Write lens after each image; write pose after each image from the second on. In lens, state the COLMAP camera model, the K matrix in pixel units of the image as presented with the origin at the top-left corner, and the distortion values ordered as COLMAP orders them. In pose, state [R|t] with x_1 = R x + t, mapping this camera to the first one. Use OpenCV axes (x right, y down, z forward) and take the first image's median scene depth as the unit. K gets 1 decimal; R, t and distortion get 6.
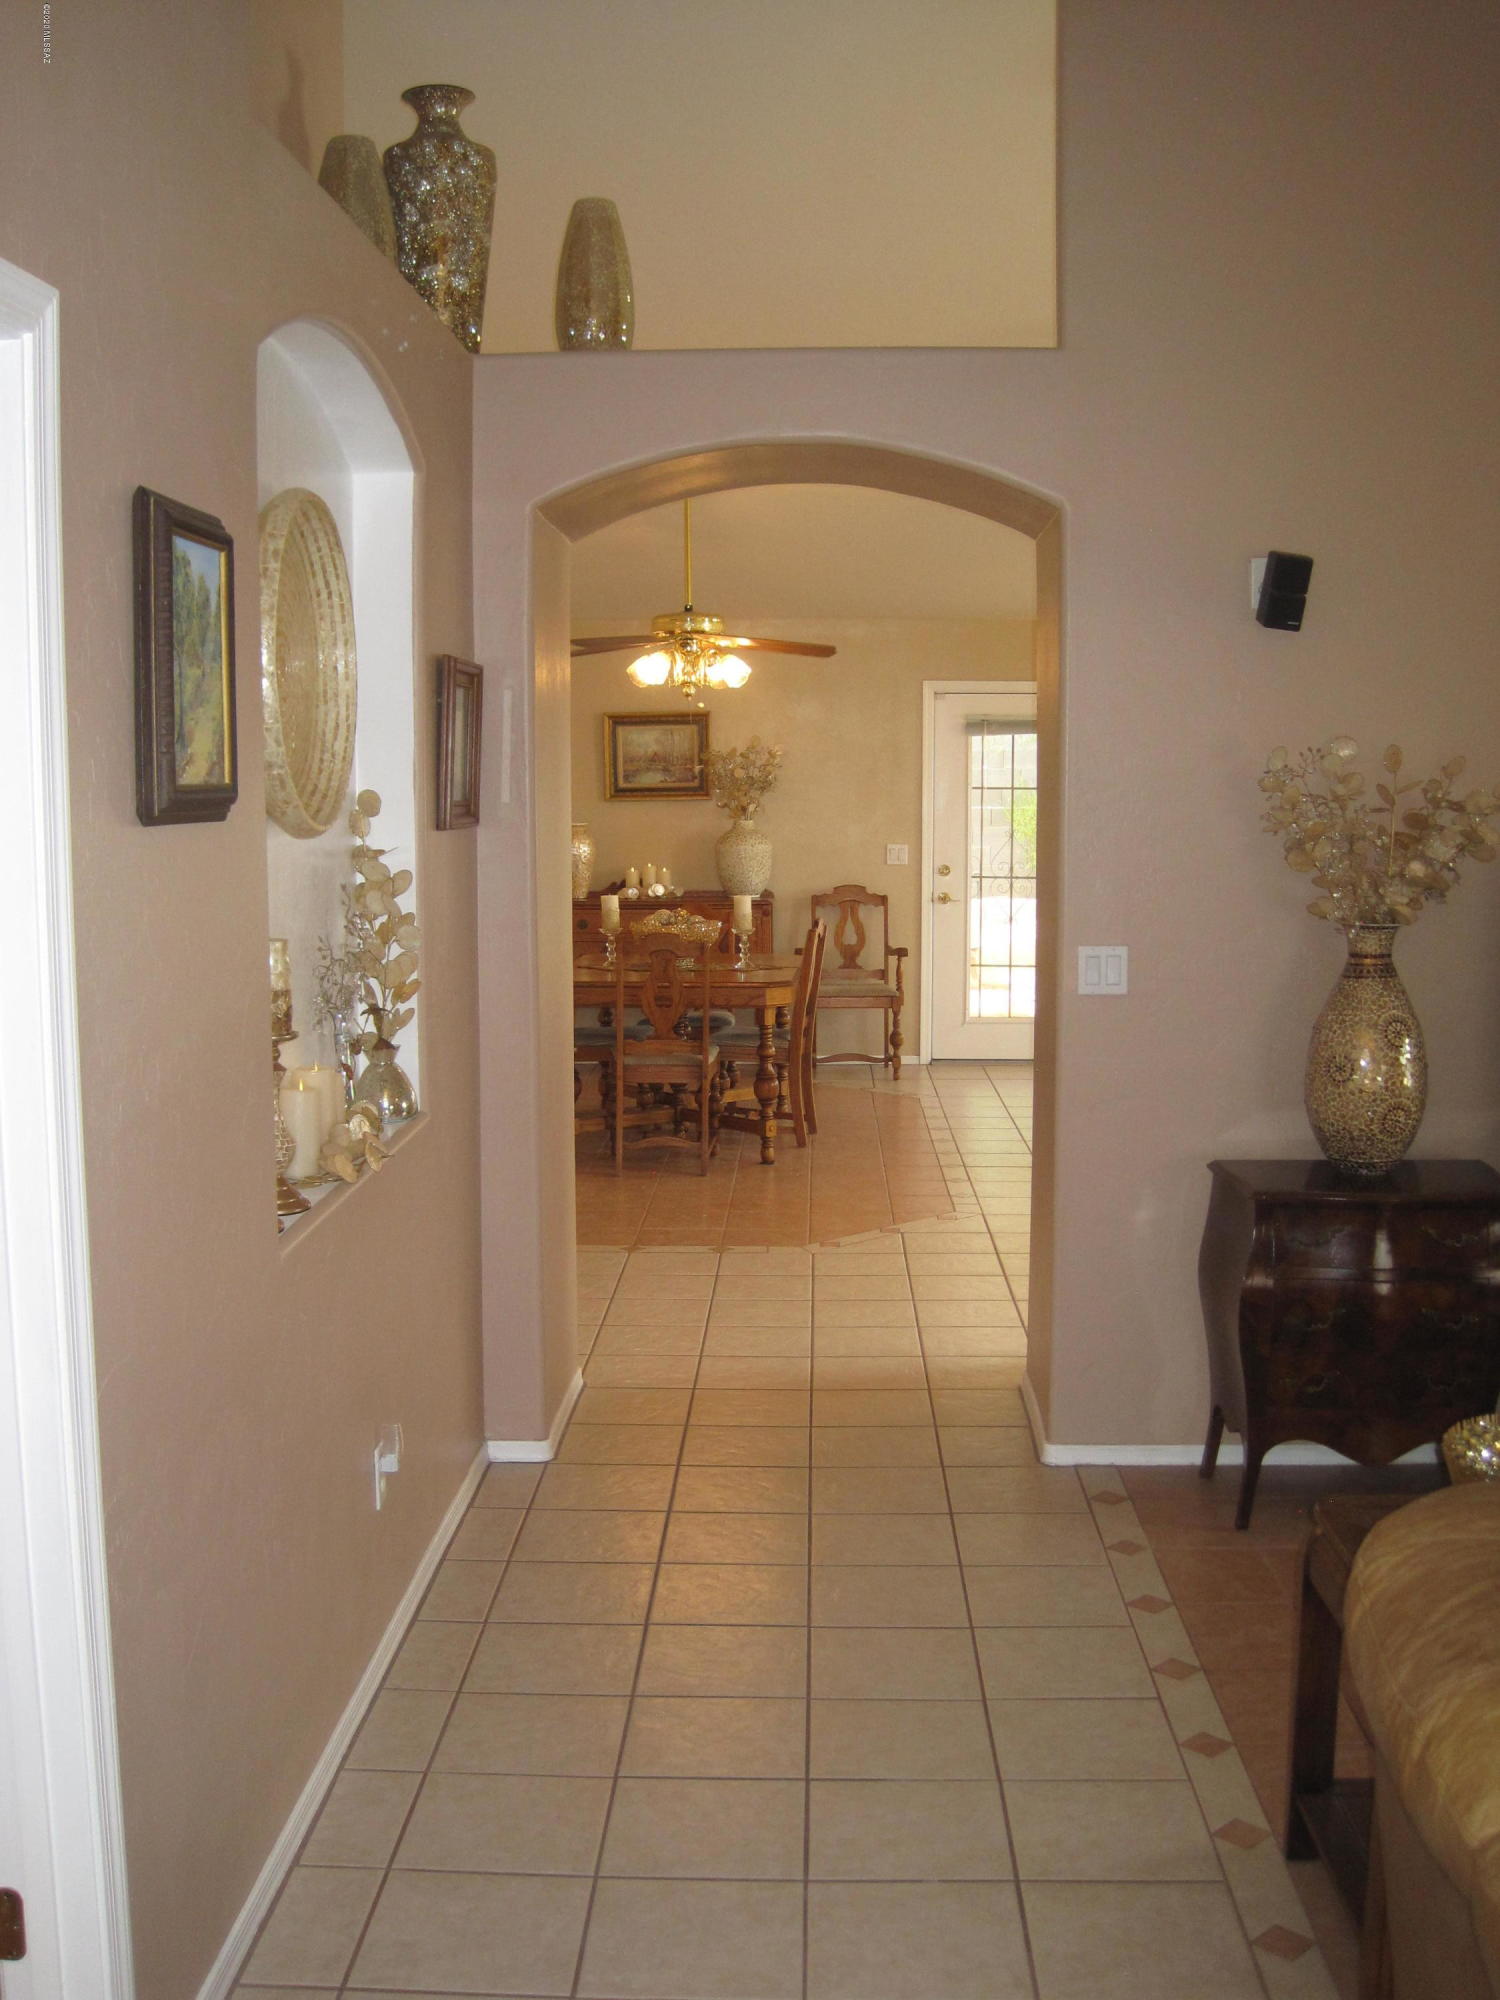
lens RADIAL K [[2075.8, 0, 750.0], [0, 2075.8, 1000.0], [0, 0, 1]] dist [-0.156359, 0.085059]
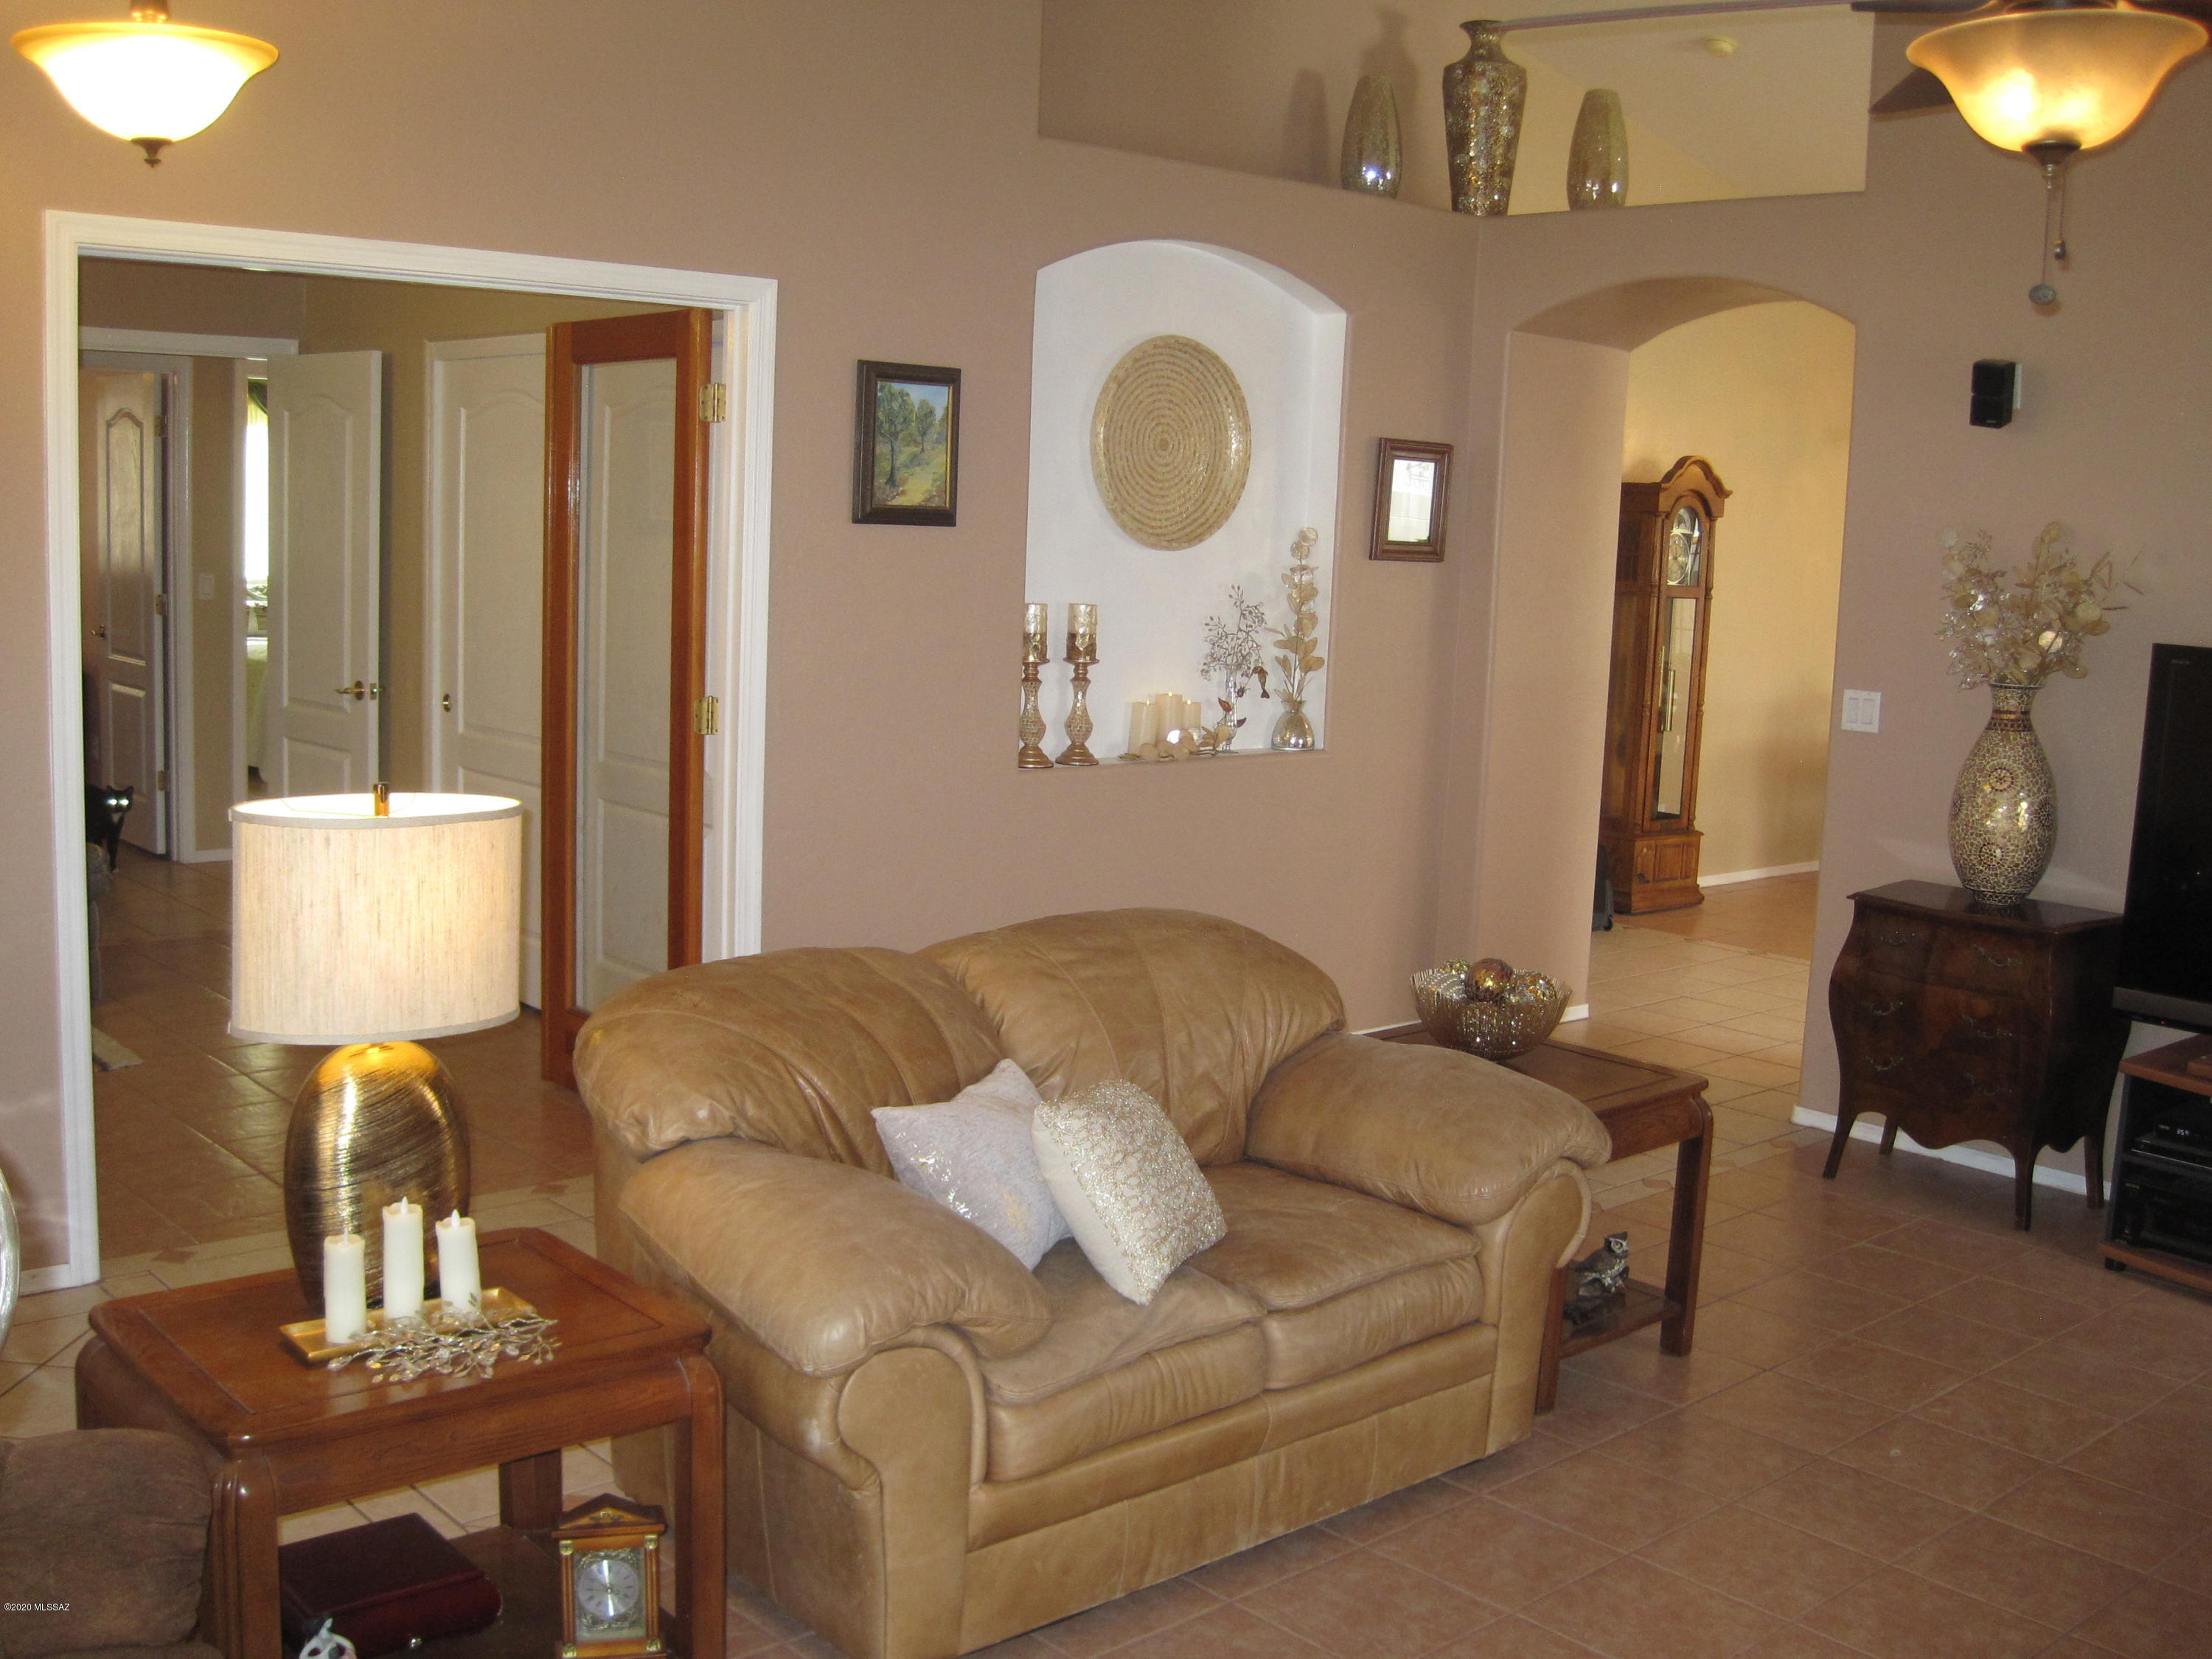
lens RADIAL K [[2298.2, 0, 1106.0], [0, 2298.2, 829.5], [0, 0, 1]] dist [-0.186511, 0.164640]
pose [[0.692346, 0.128617, -0.710011, 0.862814], [-0.118771, 0.990878, 0.063680, 0.023937], [0.711724, 0.040239, 0.701306, -0.233529]]
